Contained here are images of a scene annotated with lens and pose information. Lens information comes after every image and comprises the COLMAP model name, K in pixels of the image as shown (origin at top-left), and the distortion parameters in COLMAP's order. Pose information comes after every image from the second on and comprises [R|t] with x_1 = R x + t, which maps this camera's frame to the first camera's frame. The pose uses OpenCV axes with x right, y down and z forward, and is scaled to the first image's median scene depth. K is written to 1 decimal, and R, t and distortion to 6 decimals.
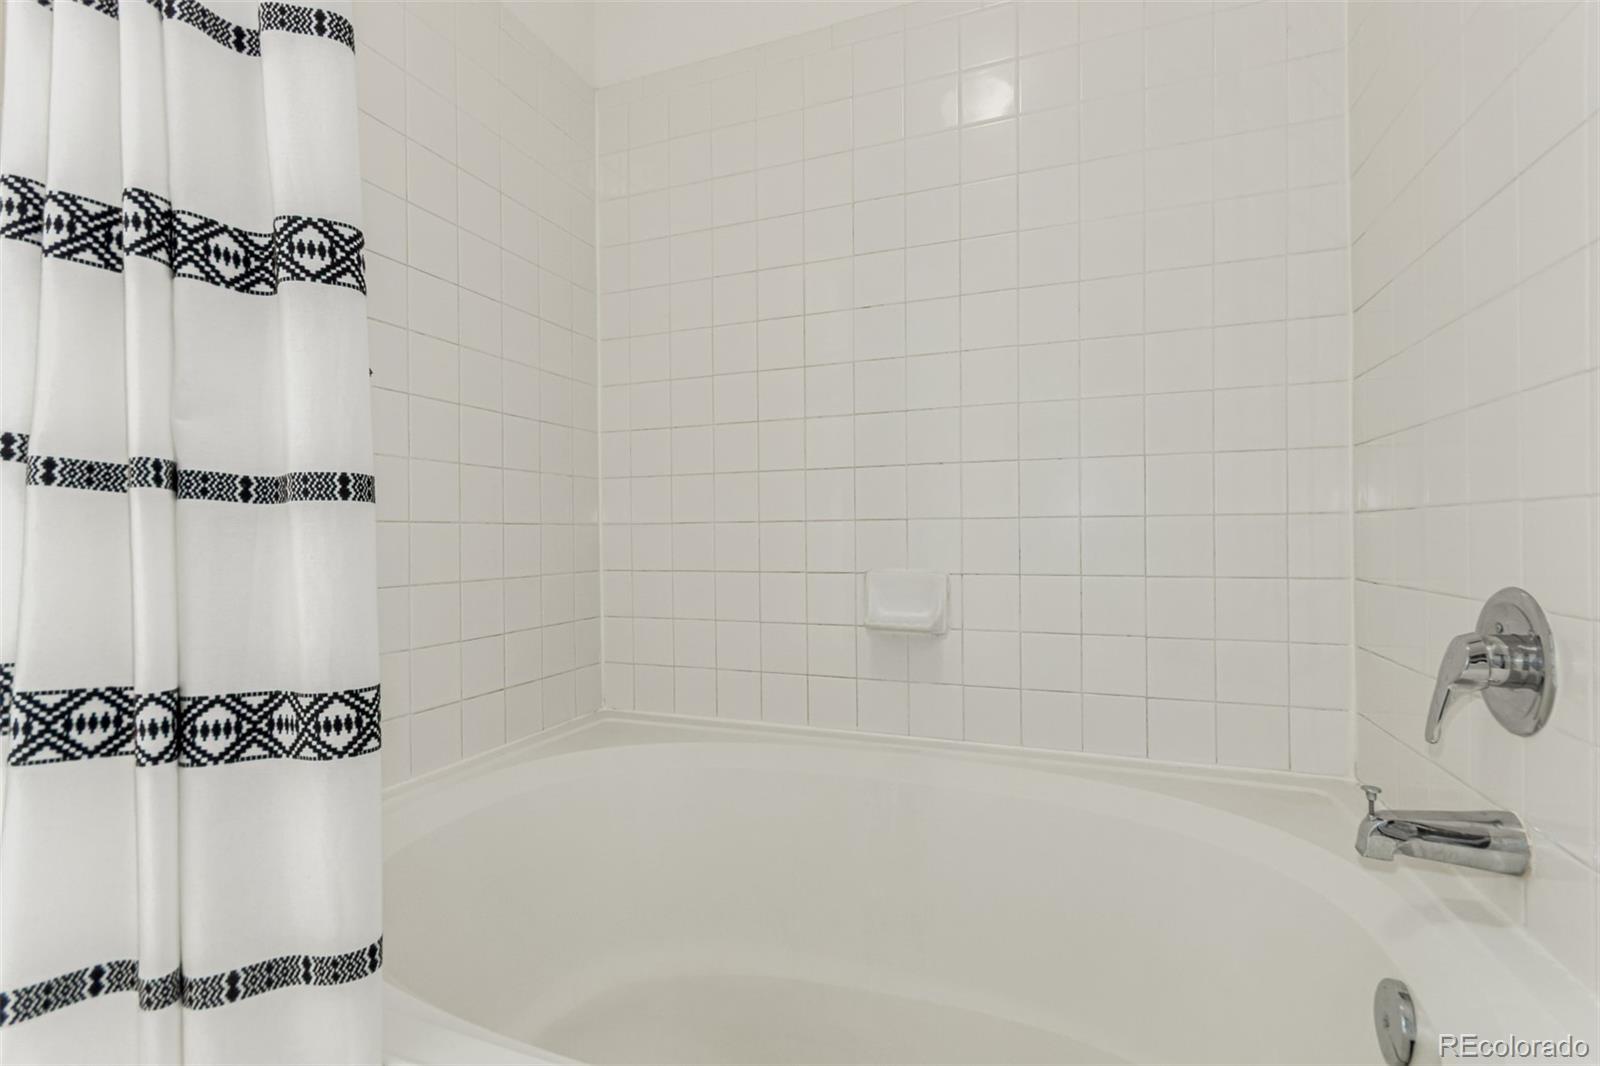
lens RADIAL K [[733.9, 0, 800.5], [0, 733.9, 540.3], [0, 0, 1]] dist [0.001380, 0.001197]
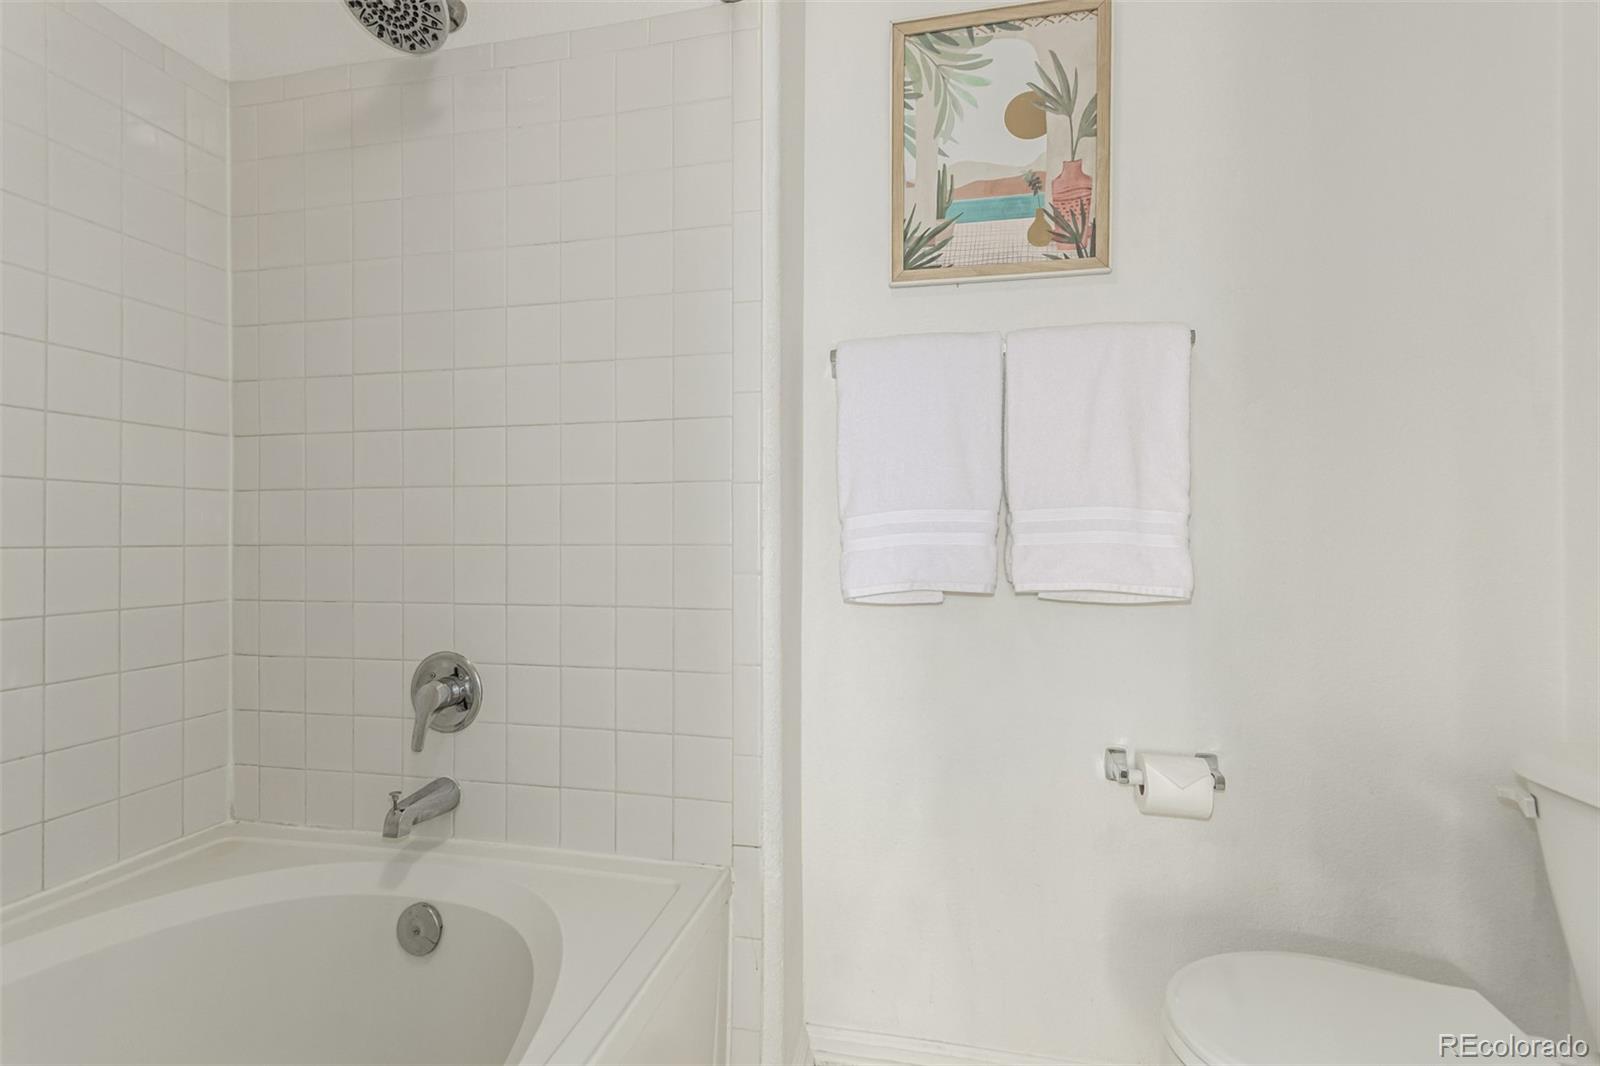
lens RADIAL K [[733.9, 0, 800.5], [0, 733.9, 540.3], [0, 0, 1]] dist [0.001380, 0.001197]
pose [[-0.162234, 0.009803, 0.986704, -0.931759], [0.006899, 0.999937, -0.008800, -0.187174], [-0.986728, 0.005379, -0.162291, 0.409079]]
